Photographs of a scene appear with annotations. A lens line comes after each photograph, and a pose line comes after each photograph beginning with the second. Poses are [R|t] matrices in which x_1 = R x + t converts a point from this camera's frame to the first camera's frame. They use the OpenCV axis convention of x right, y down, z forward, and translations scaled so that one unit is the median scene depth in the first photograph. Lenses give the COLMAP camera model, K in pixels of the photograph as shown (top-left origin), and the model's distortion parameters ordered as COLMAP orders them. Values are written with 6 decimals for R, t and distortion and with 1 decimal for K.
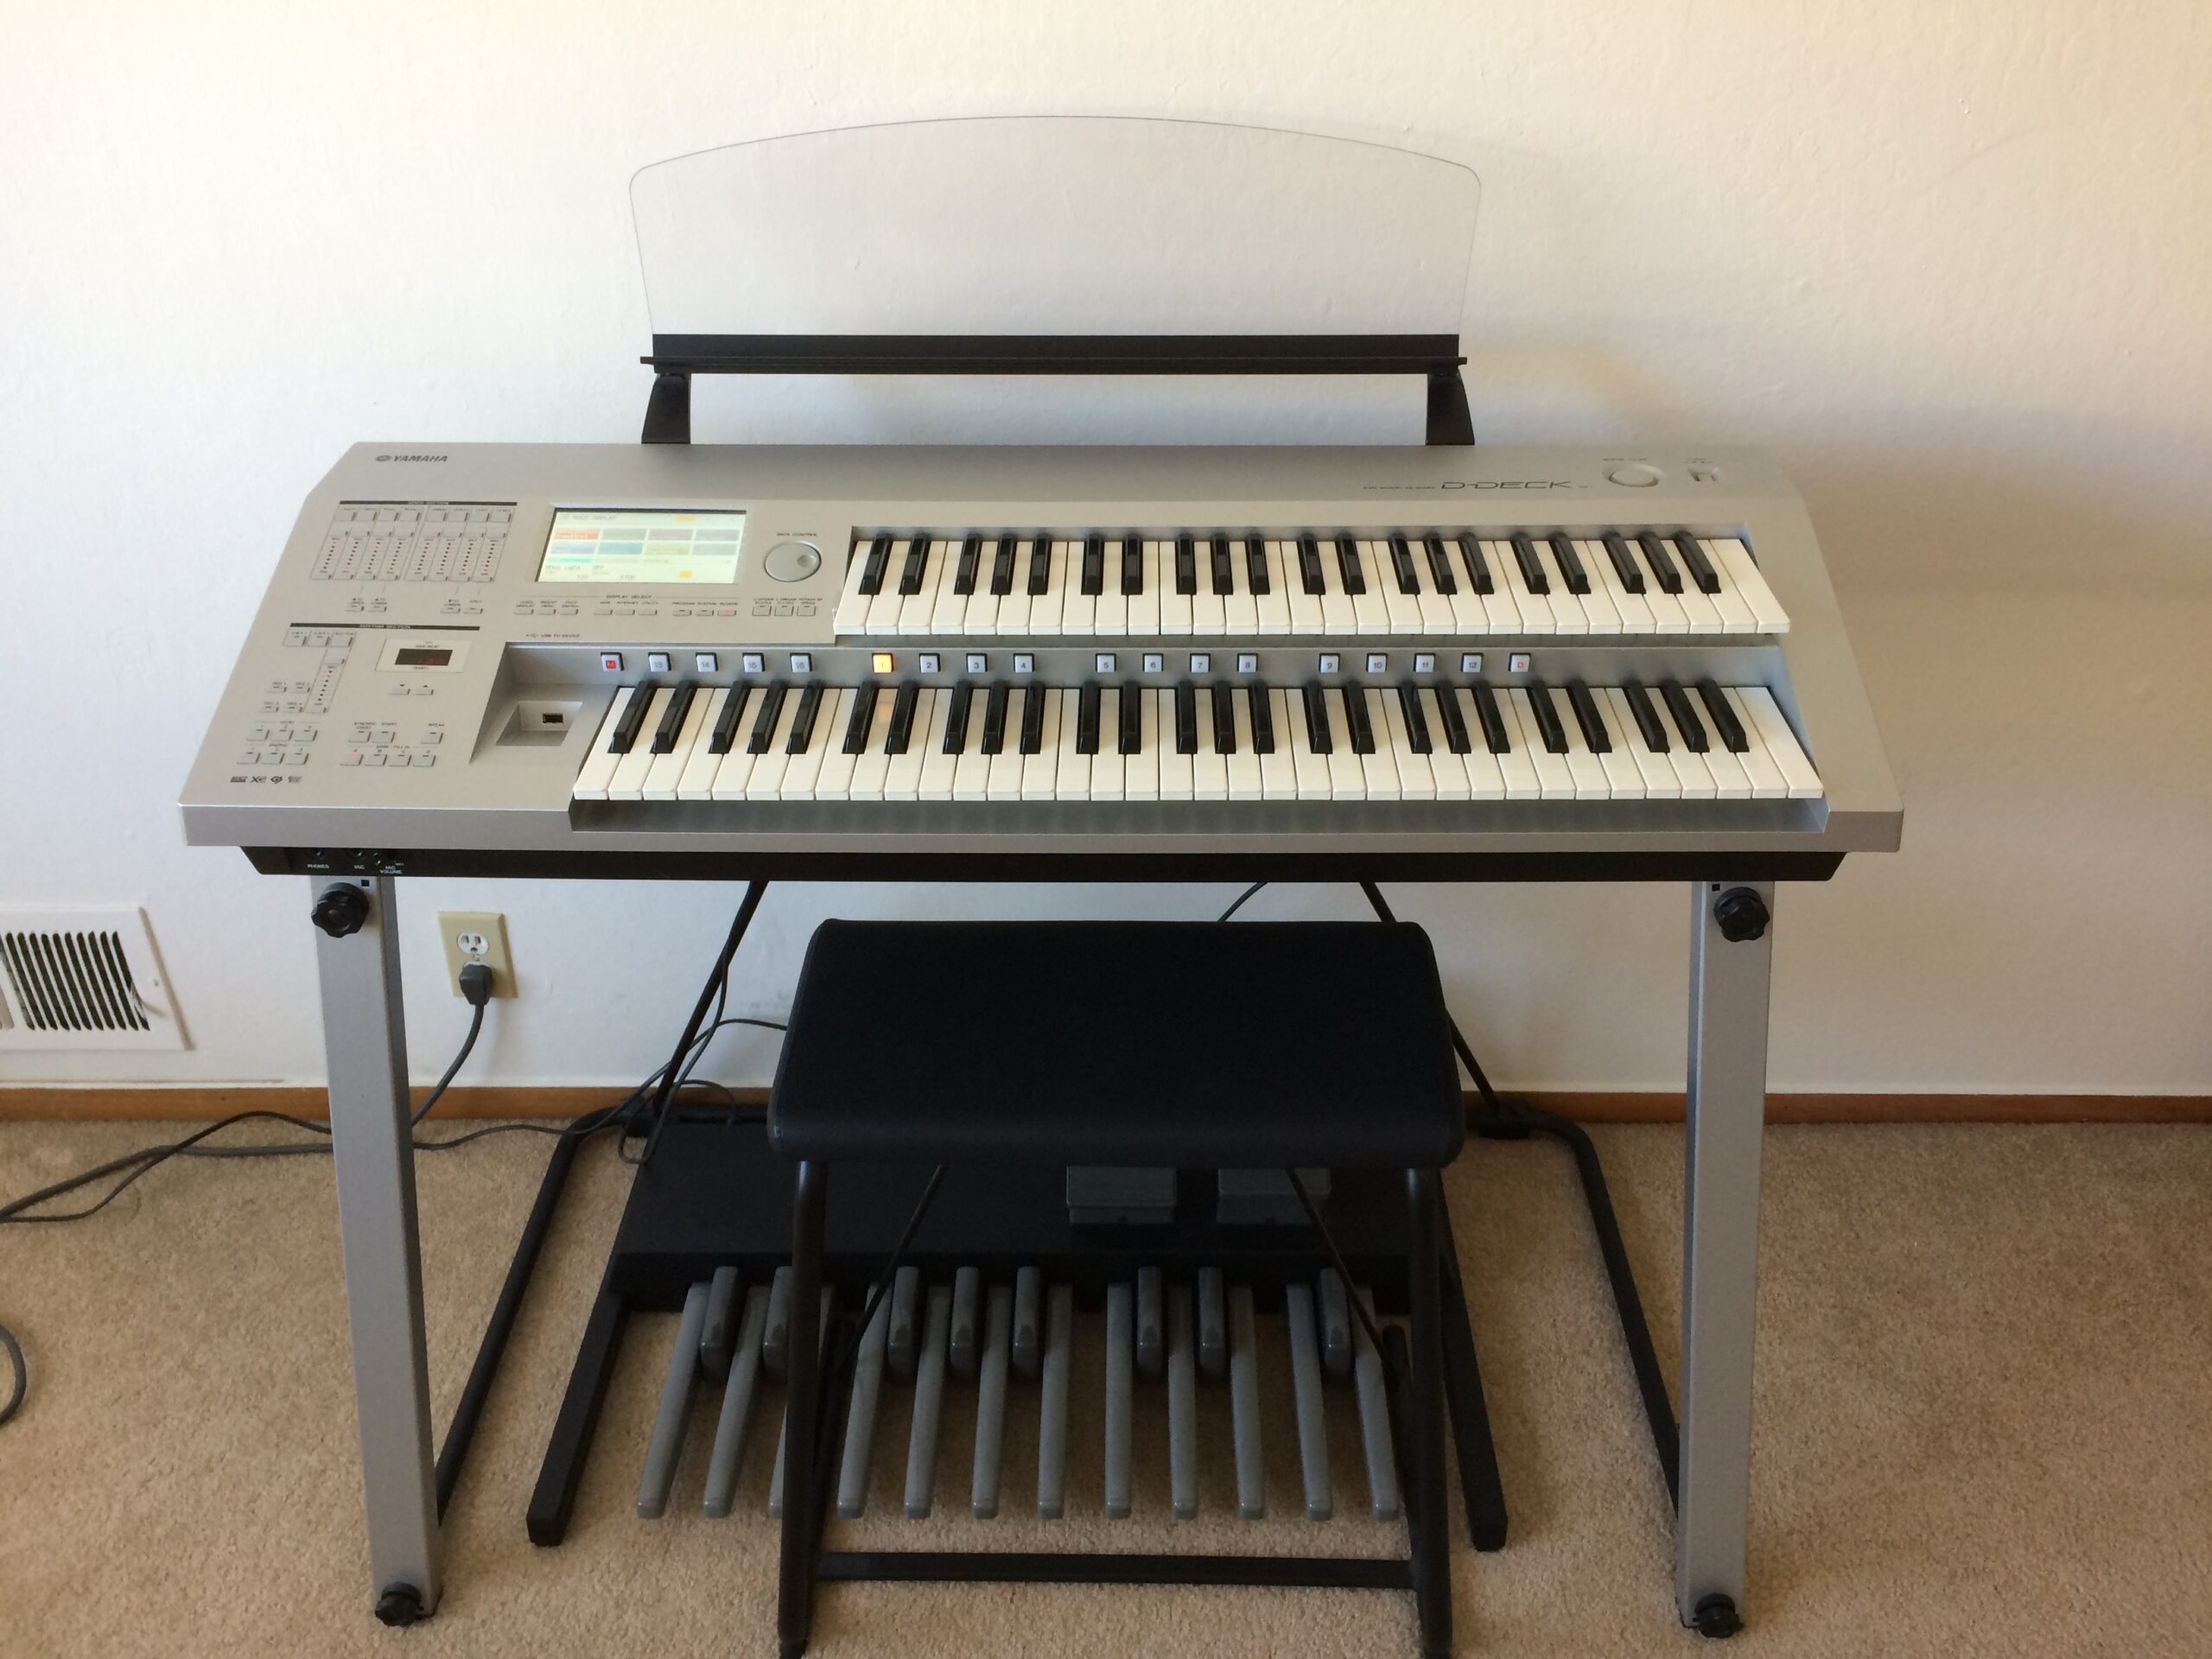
lens RADIAL K [[1892.3, 0, 1108.6], [0, 1892.3, 835.5], [0, 0, 1]] dist [0.073460, -0.095664]
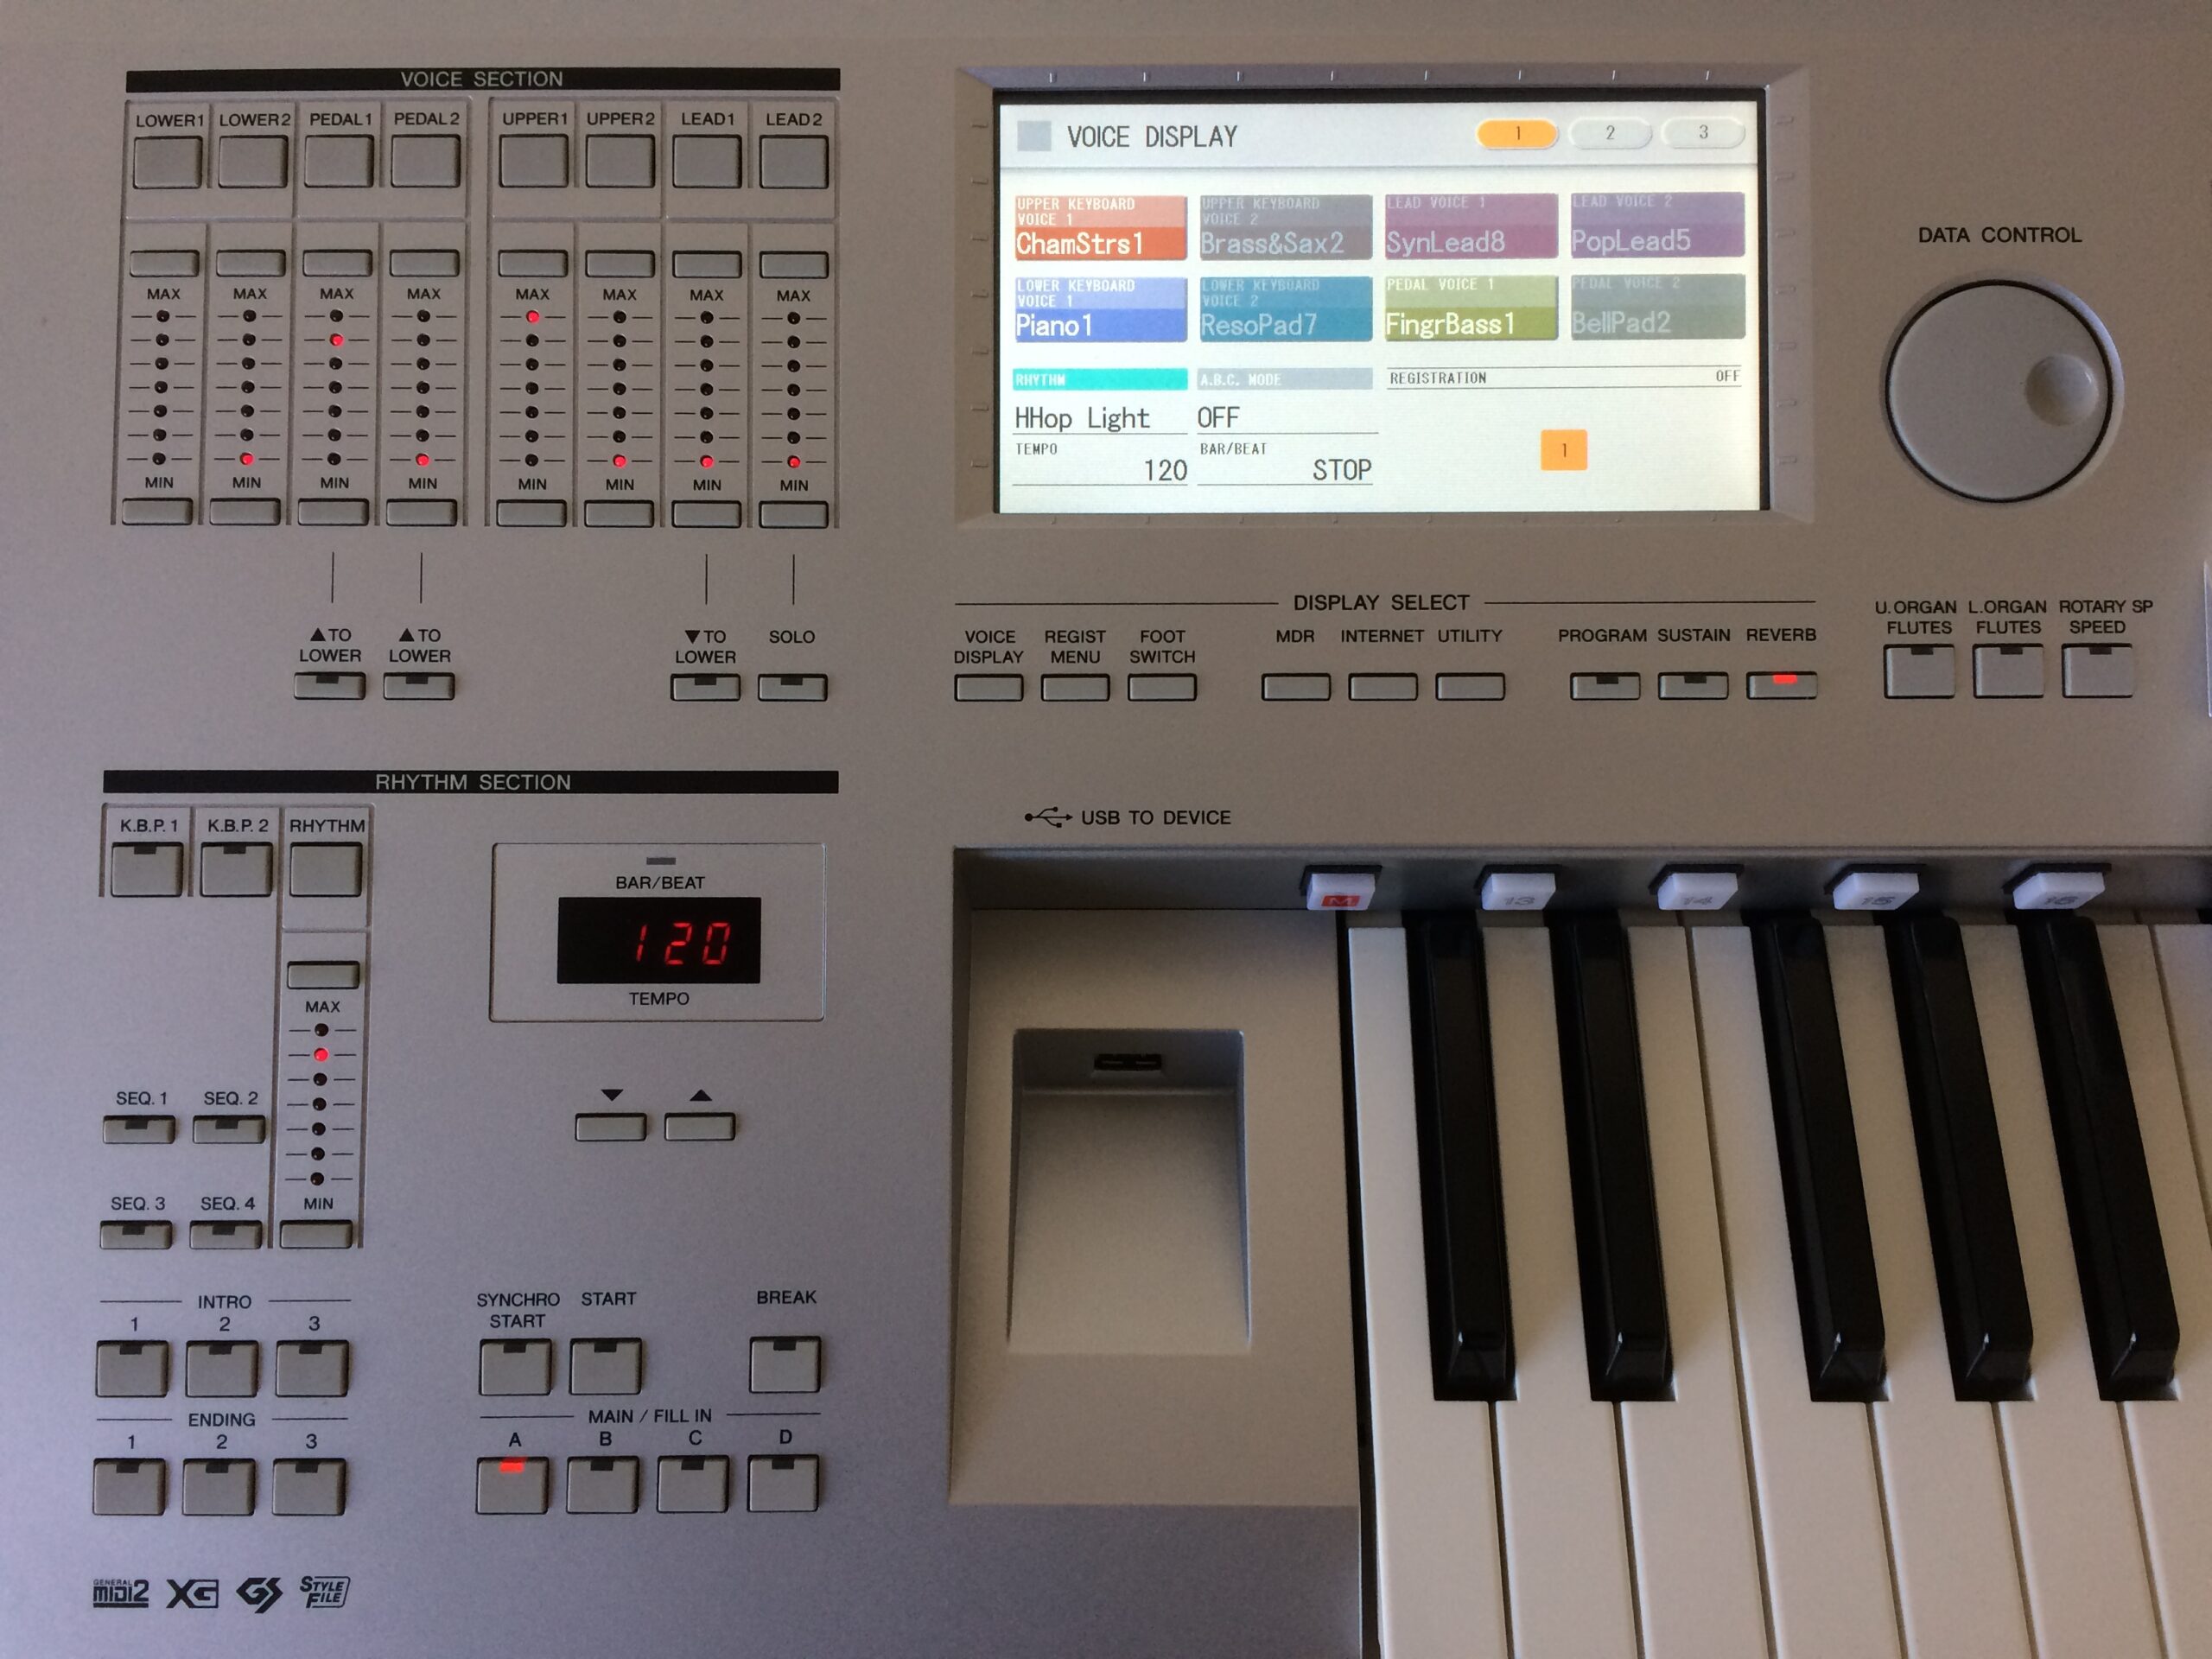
lens RADIAL K [[1892.3, 0, 1115.0], [0, 1892.3, 831.5], [0, 0, 1]] dist [0.073460, -0.095664]
pose [[0.999897, -0.013965, 0.003310, -0.288536], [0.009395, 0.811222, 0.584663, -0.249249], [-0.010850, -0.584571, 0.811270, 0.773998]]
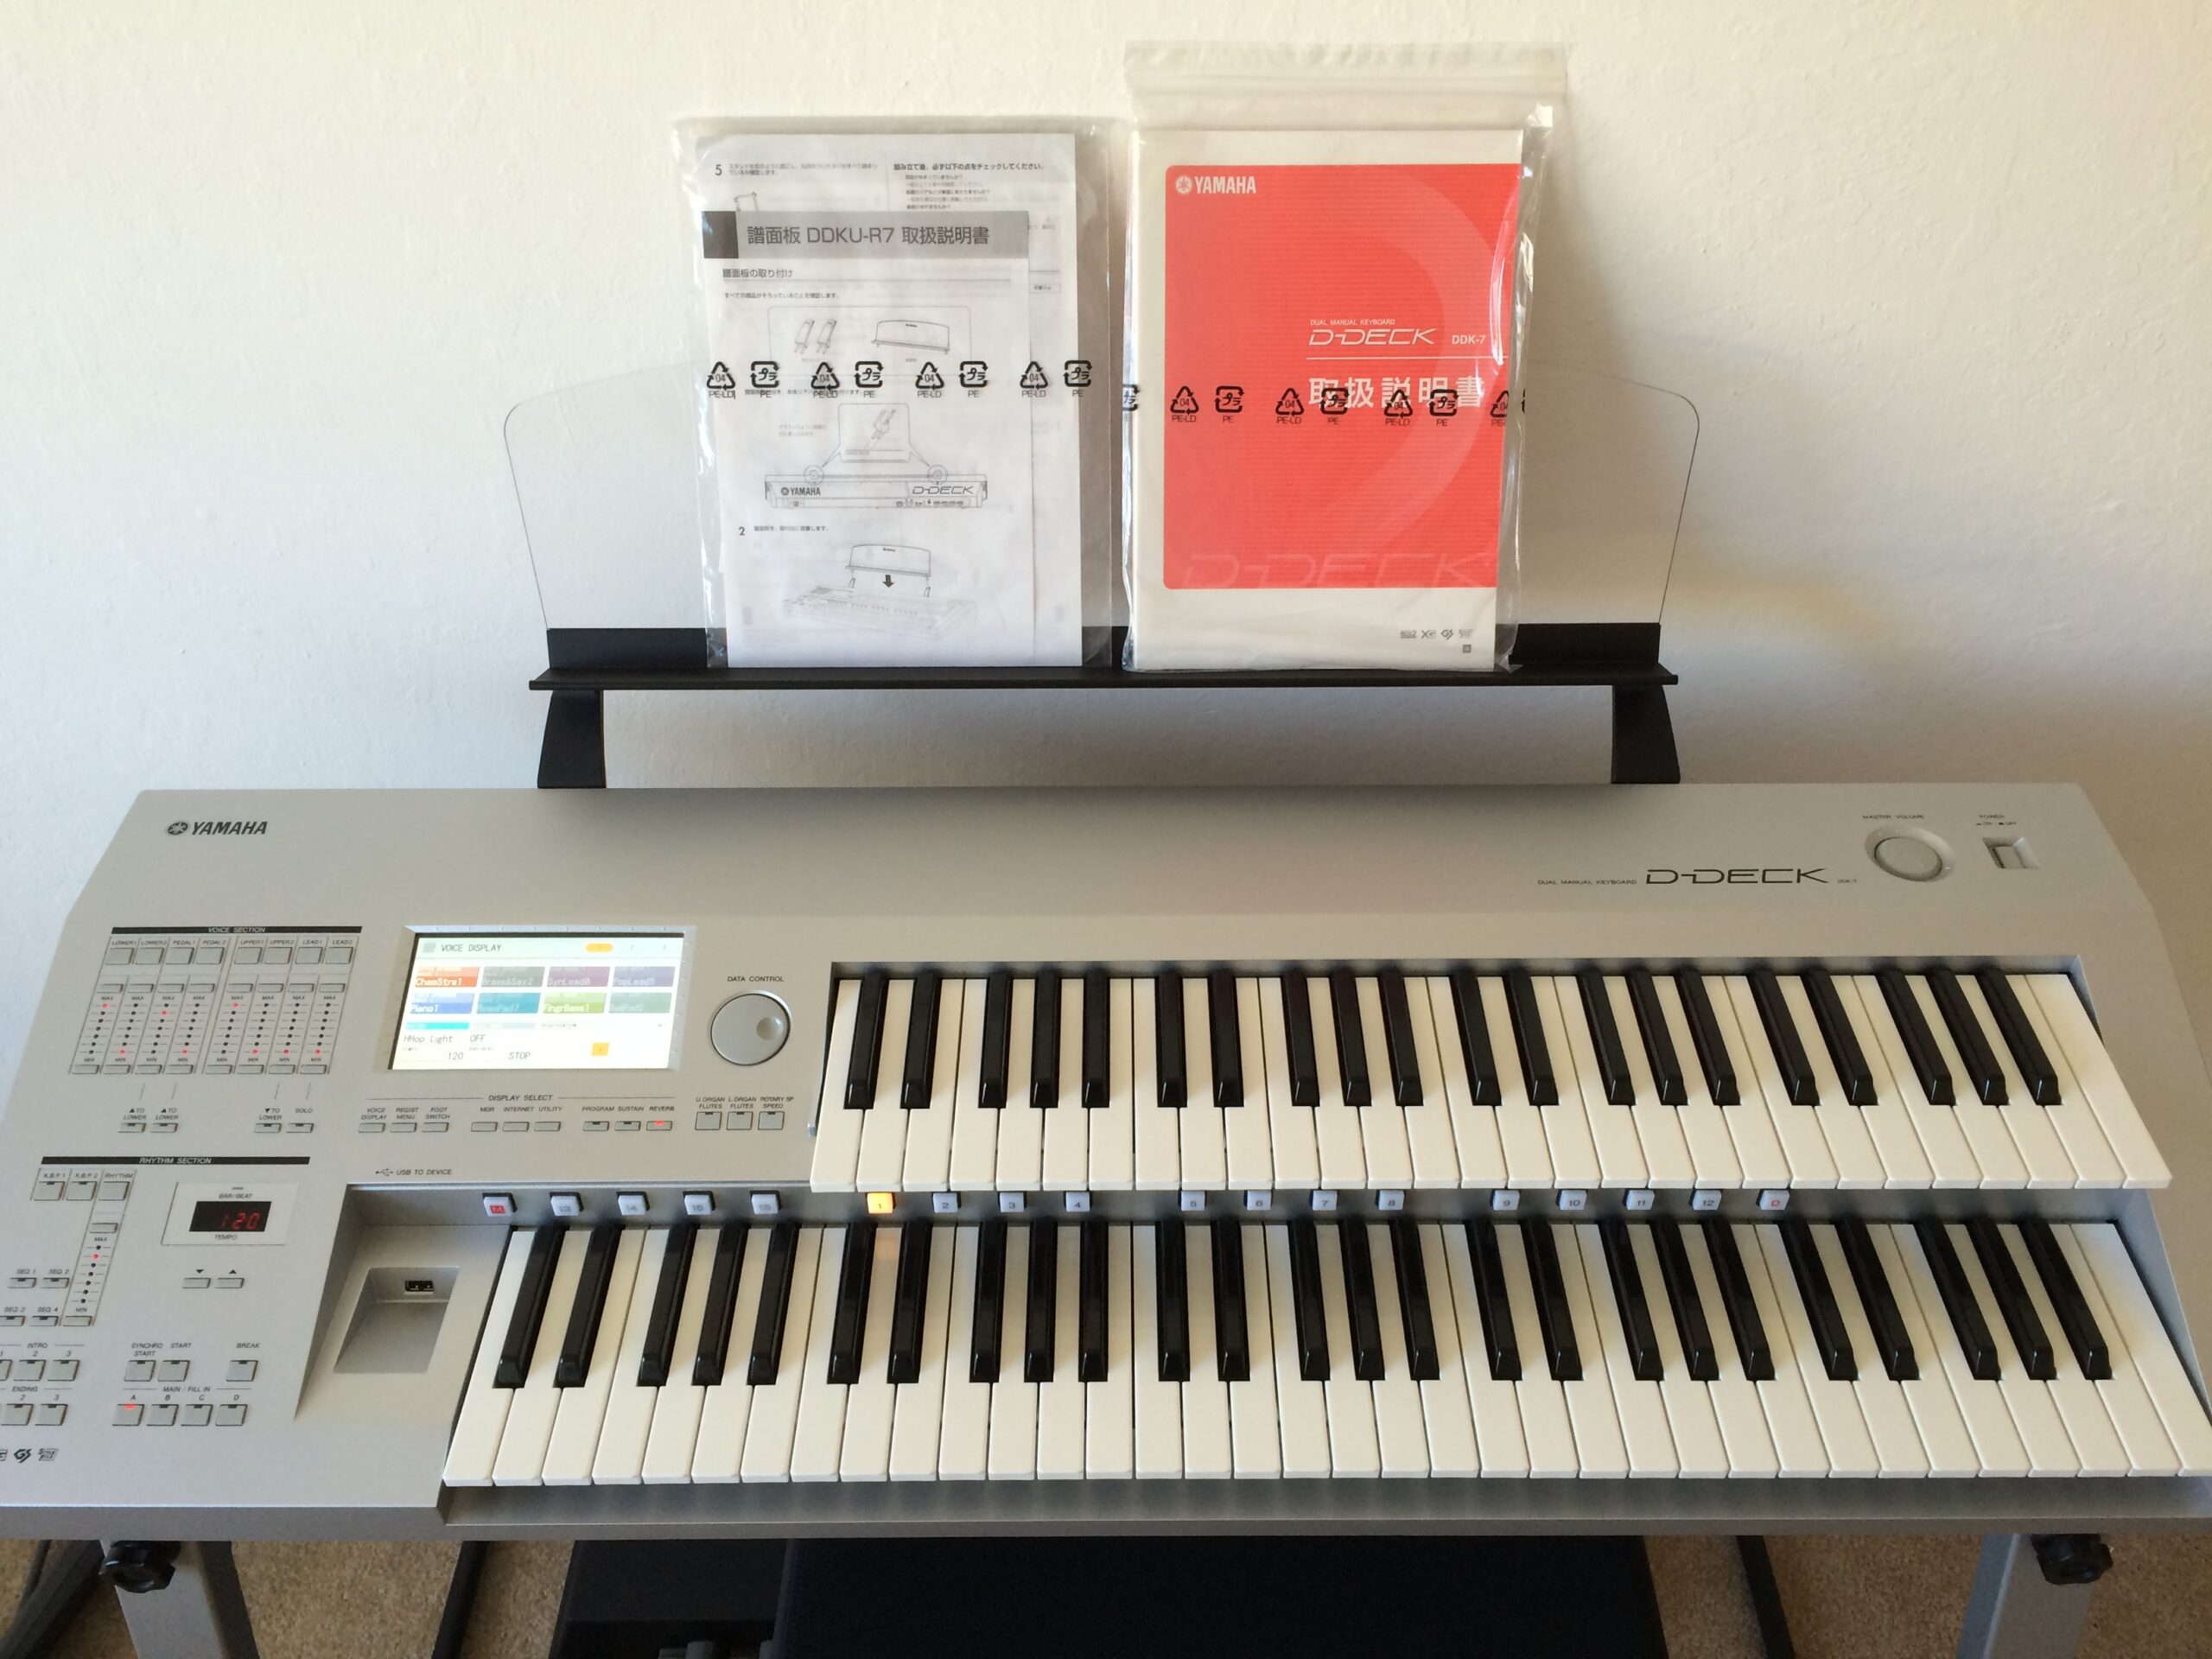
lens RADIAL K [[1892.3, 0, 1110.6], [0, 1892.3, 837.0], [0, 0, 1]] dist [0.073460, -0.095664]
pose [[0.999905, -0.009627, 0.009874, -0.037360], [0.008098, 0.989448, 0.144661, -0.322835], [-0.011163, -0.144567, 0.989432, 0.305240]]
